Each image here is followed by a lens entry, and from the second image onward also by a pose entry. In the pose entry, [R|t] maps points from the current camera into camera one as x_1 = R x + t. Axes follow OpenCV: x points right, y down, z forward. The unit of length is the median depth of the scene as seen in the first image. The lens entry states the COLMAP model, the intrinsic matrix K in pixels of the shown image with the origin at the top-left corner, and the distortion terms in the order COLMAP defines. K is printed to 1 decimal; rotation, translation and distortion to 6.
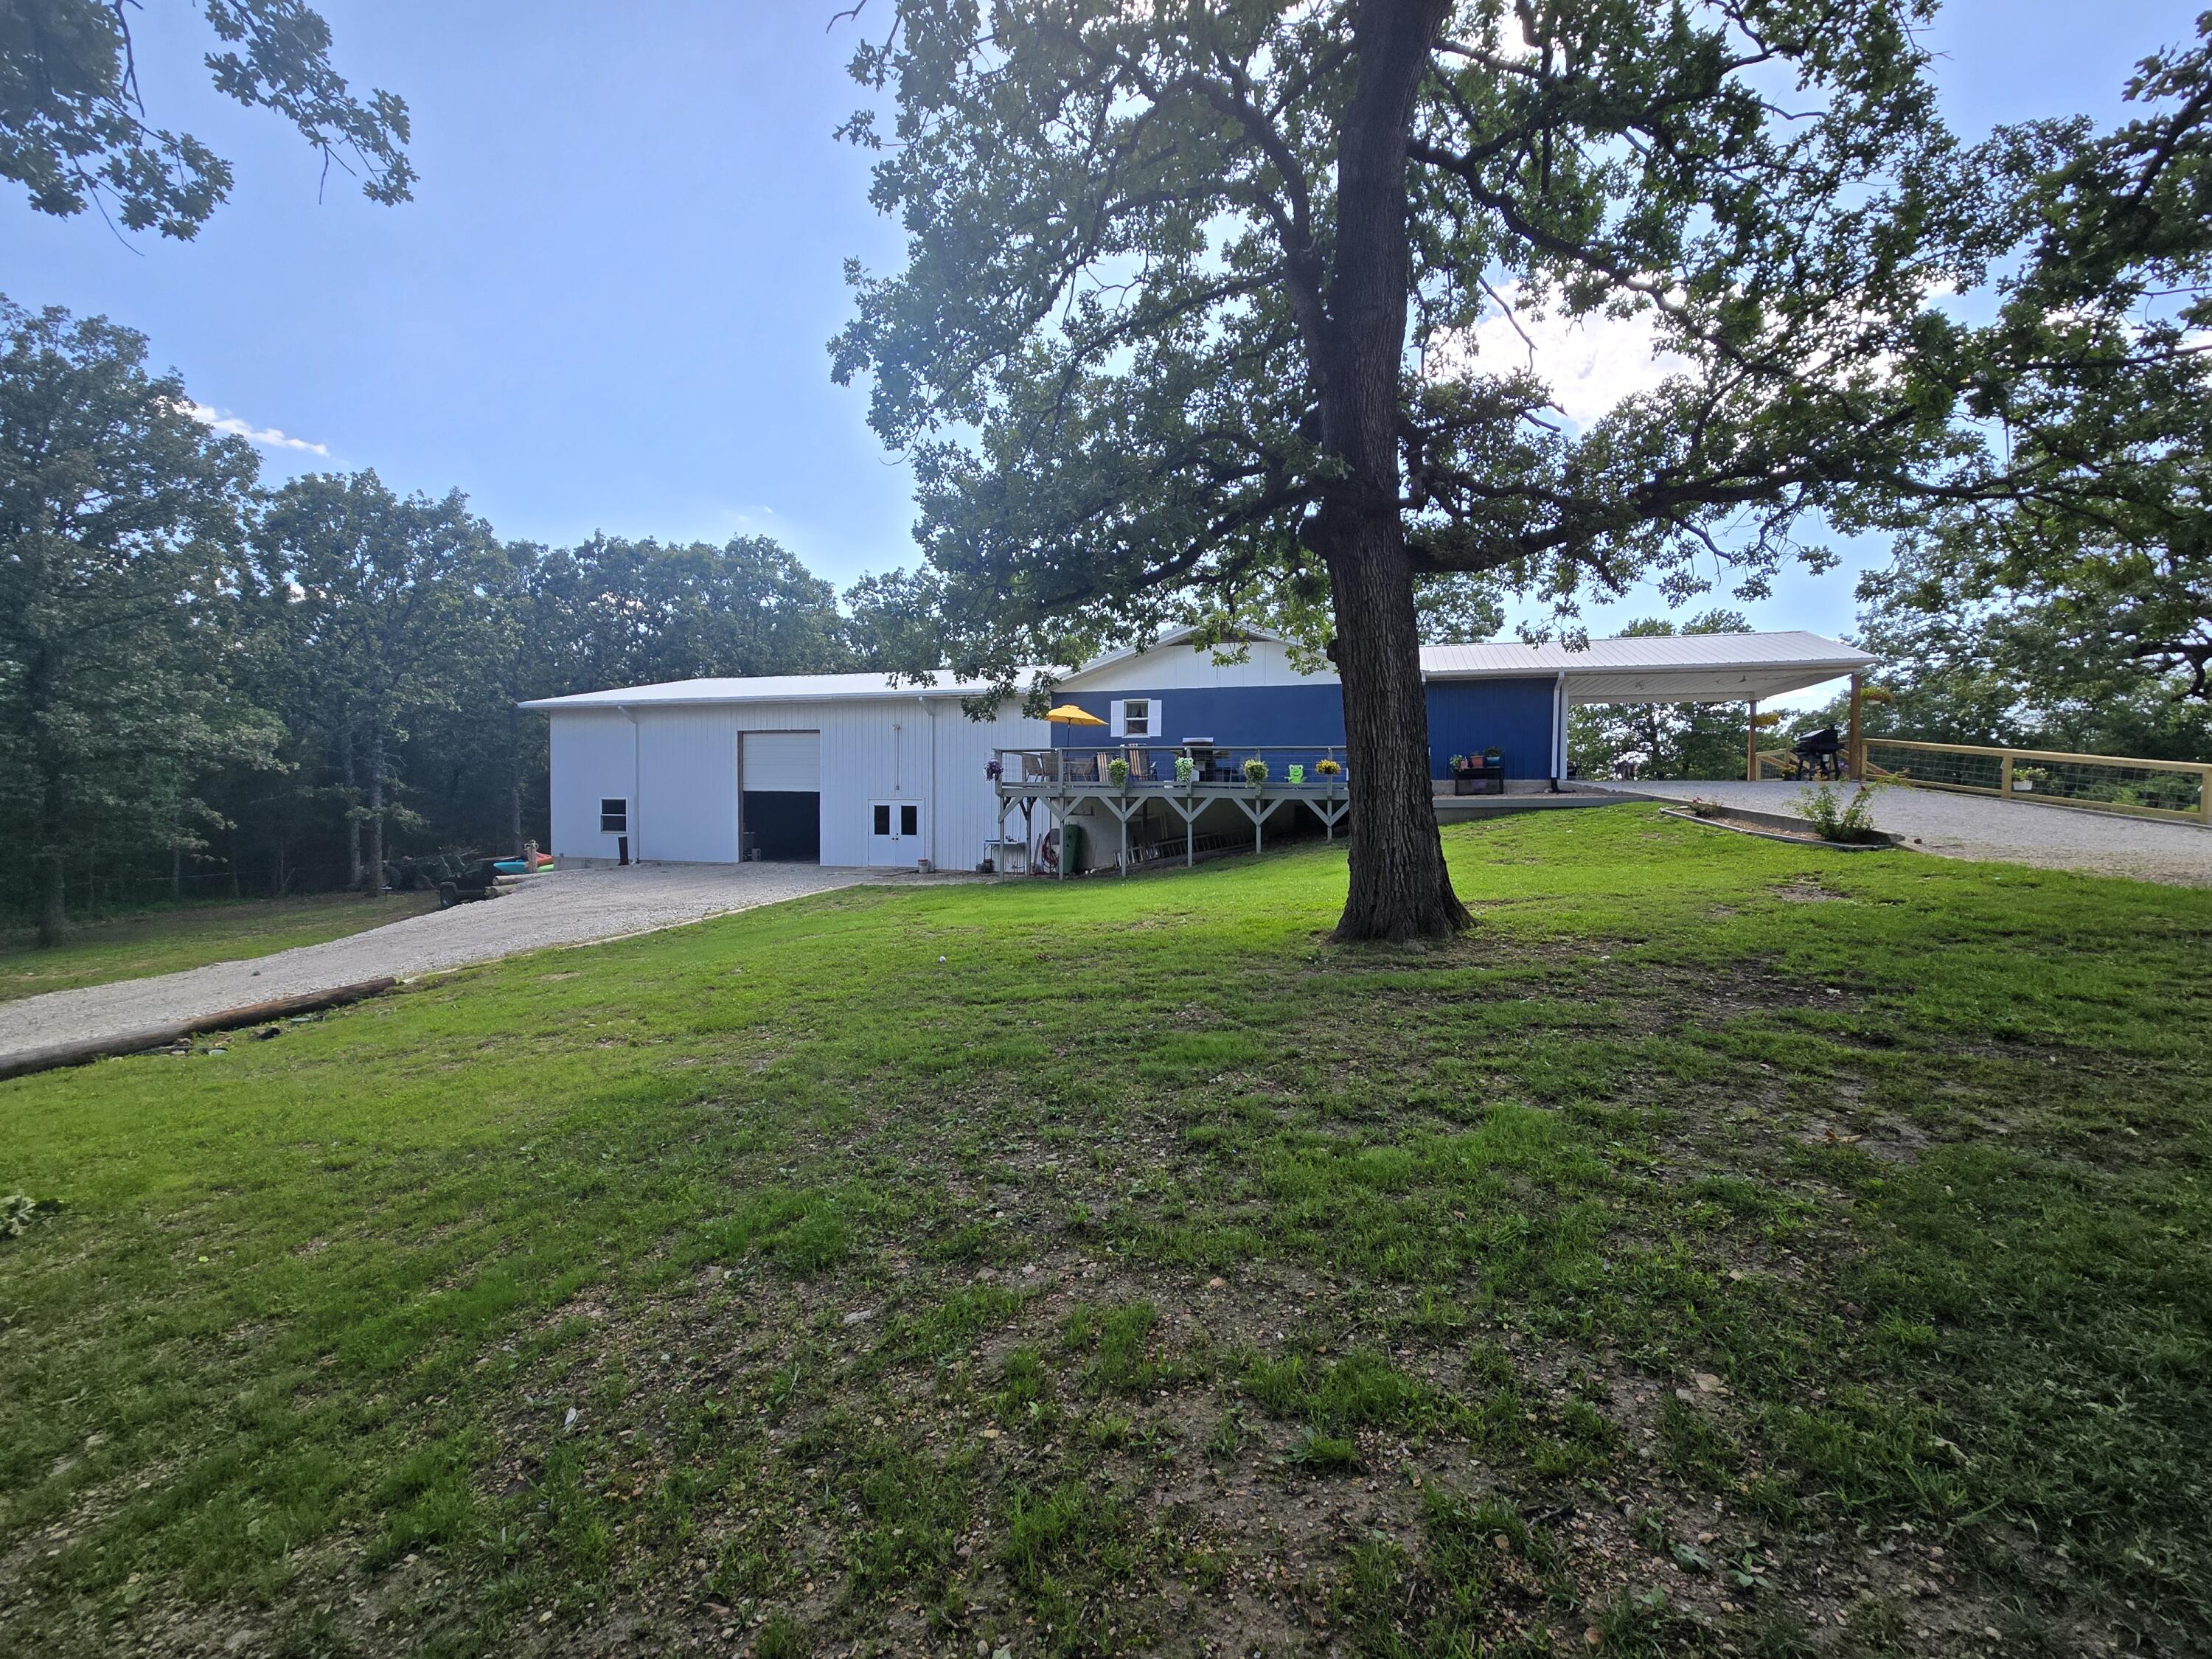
lens RADIAL K [[905.8, 0, 1133.7], [0, 905.8, 821.2], [0, 0, 1]] dist [0.000182, 0.000194]
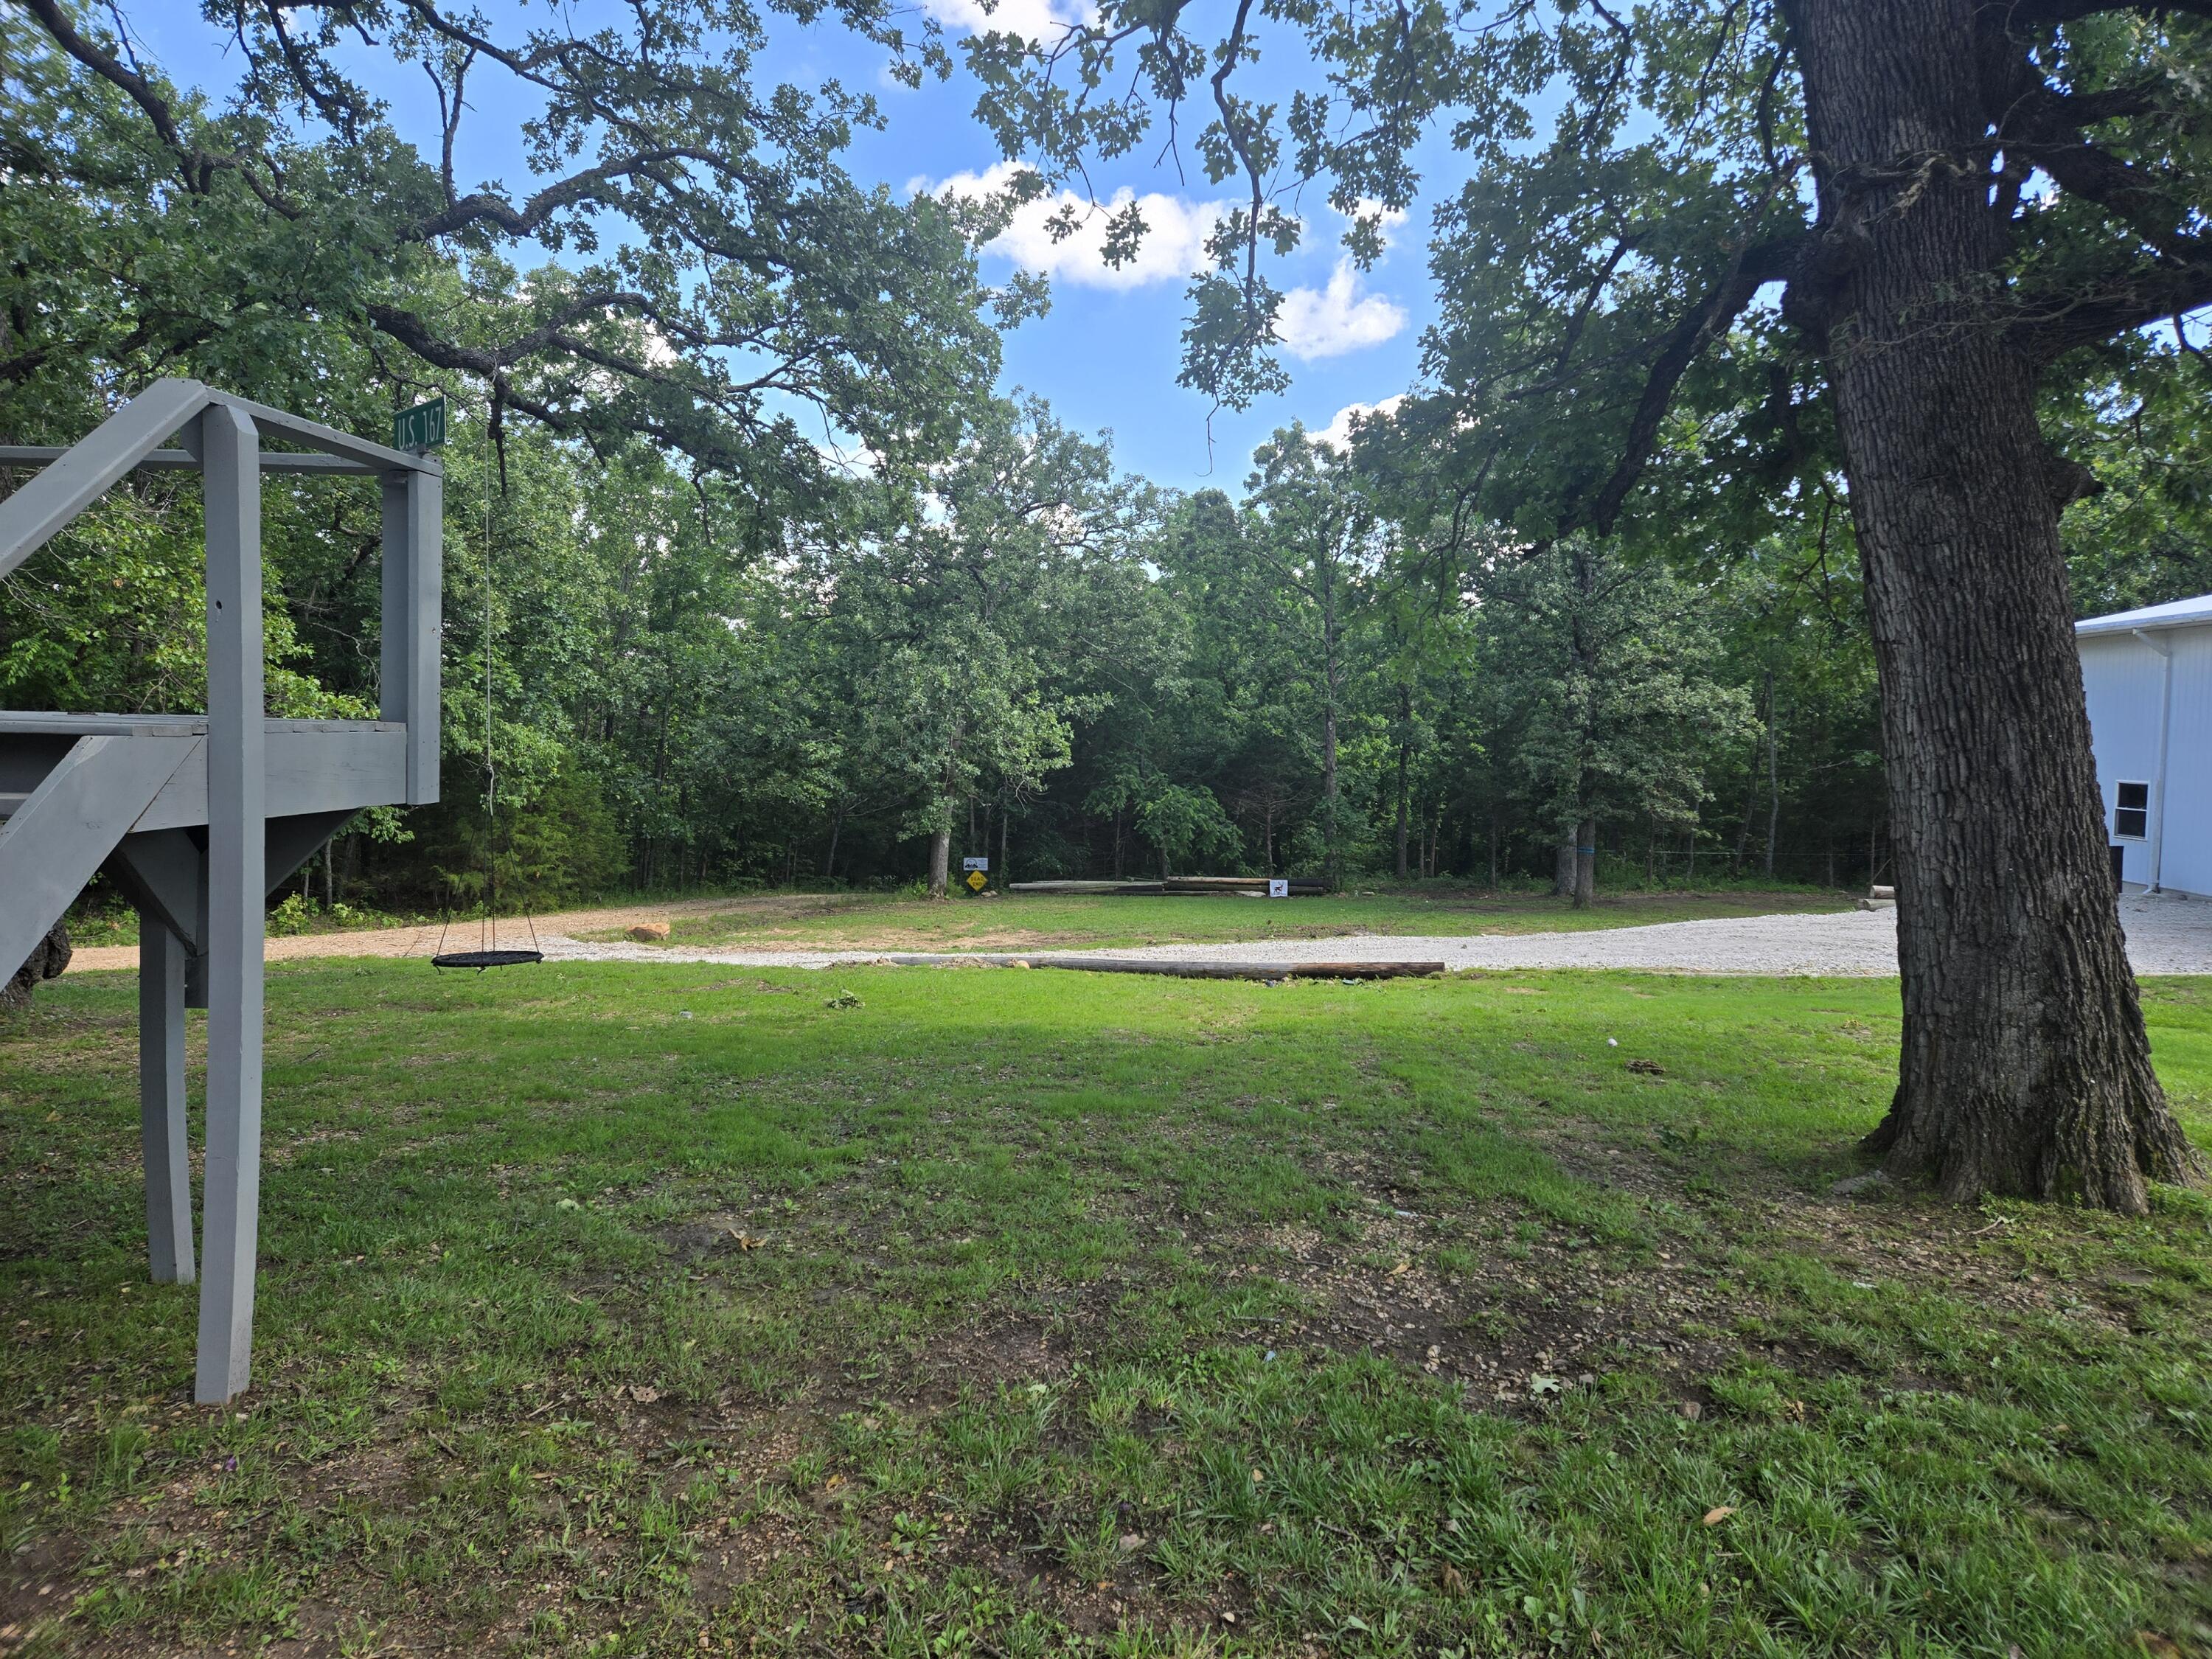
lens RADIAL K [[1481.7, 0, 1105.3], [0, 1481.7, 817.2], [0, 0, 1]] dist [0.059993, 0.000813]
pose [[0.174717, 0.059896, -0.982795, 0.597098], [-0.044825, 0.997597, 0.052829, -0.048669], [0.983598, 0.034824, 0.176982, 0.299937]]
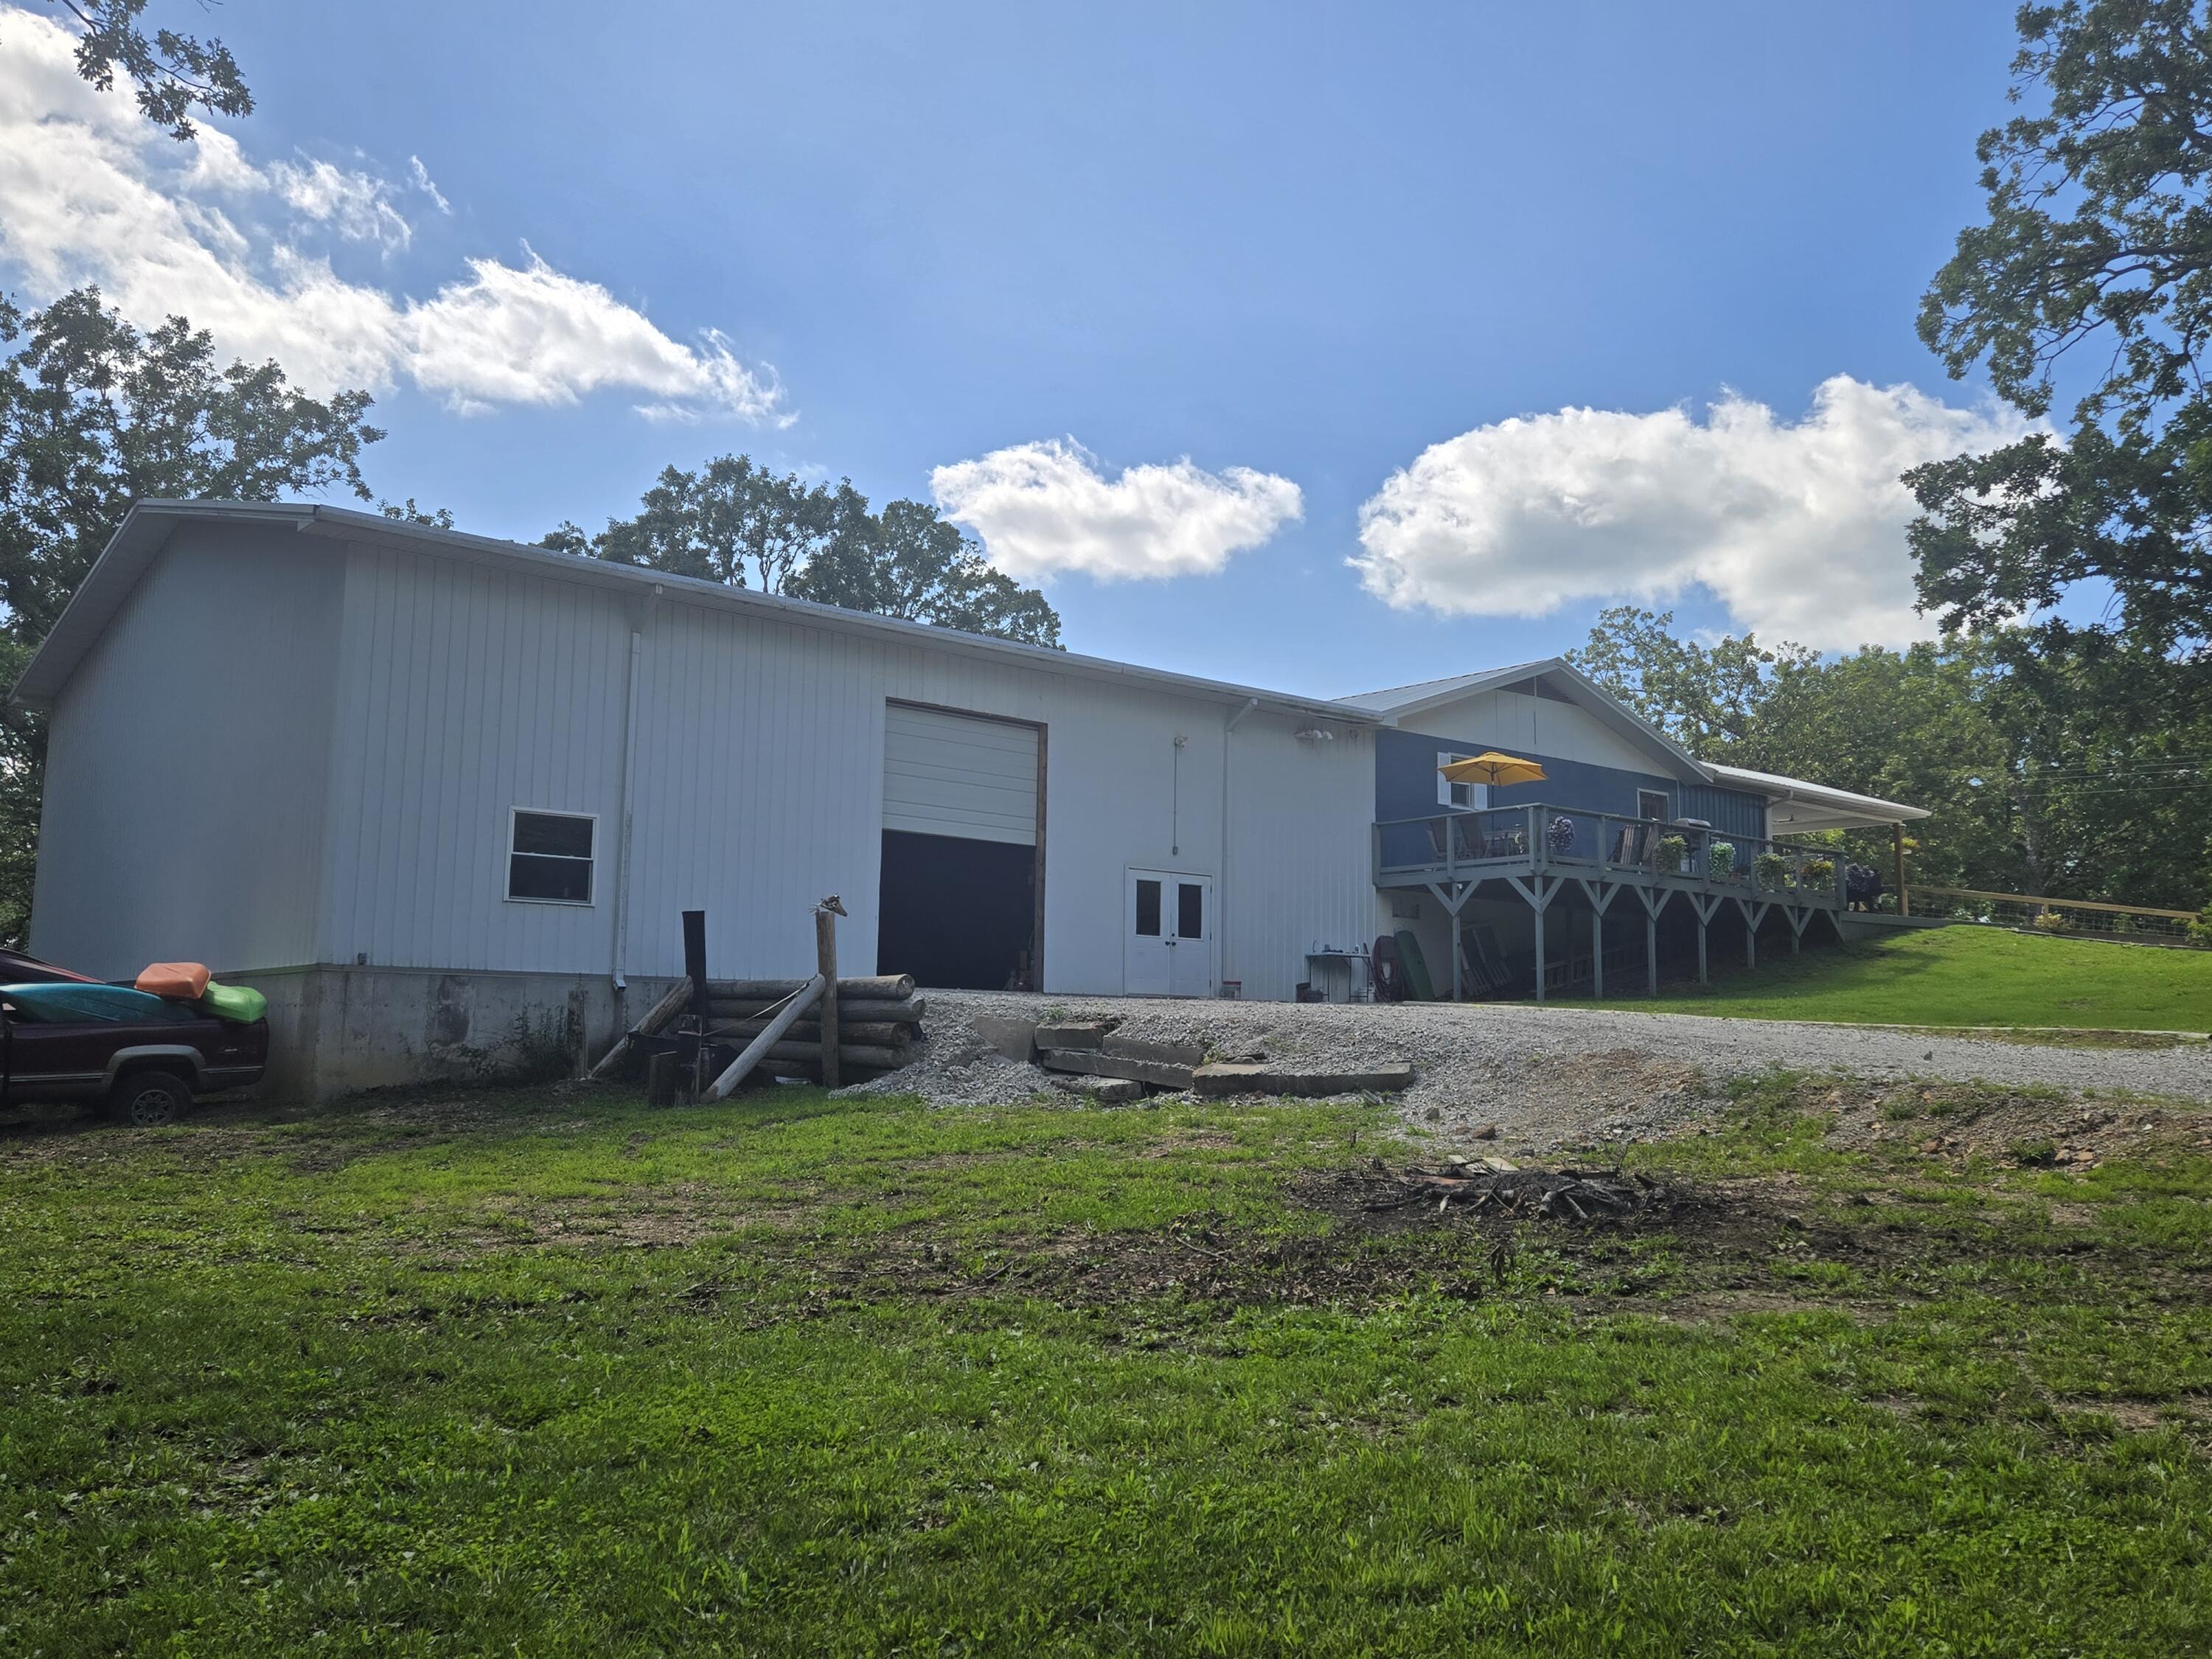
lens RADIAL K [[1745.4, 0, 1111.9], [0, 1745.4, 828.9], [0, 0, 1]] dist [0.063469, -0.018264]
pose [[0.550496, 0.102538, 0.828517, -2.089023], [0.009490, 0.991596, -0.129026, 0.154900], [-0.834784, 0.078891, 0.544896, 0.811233]]
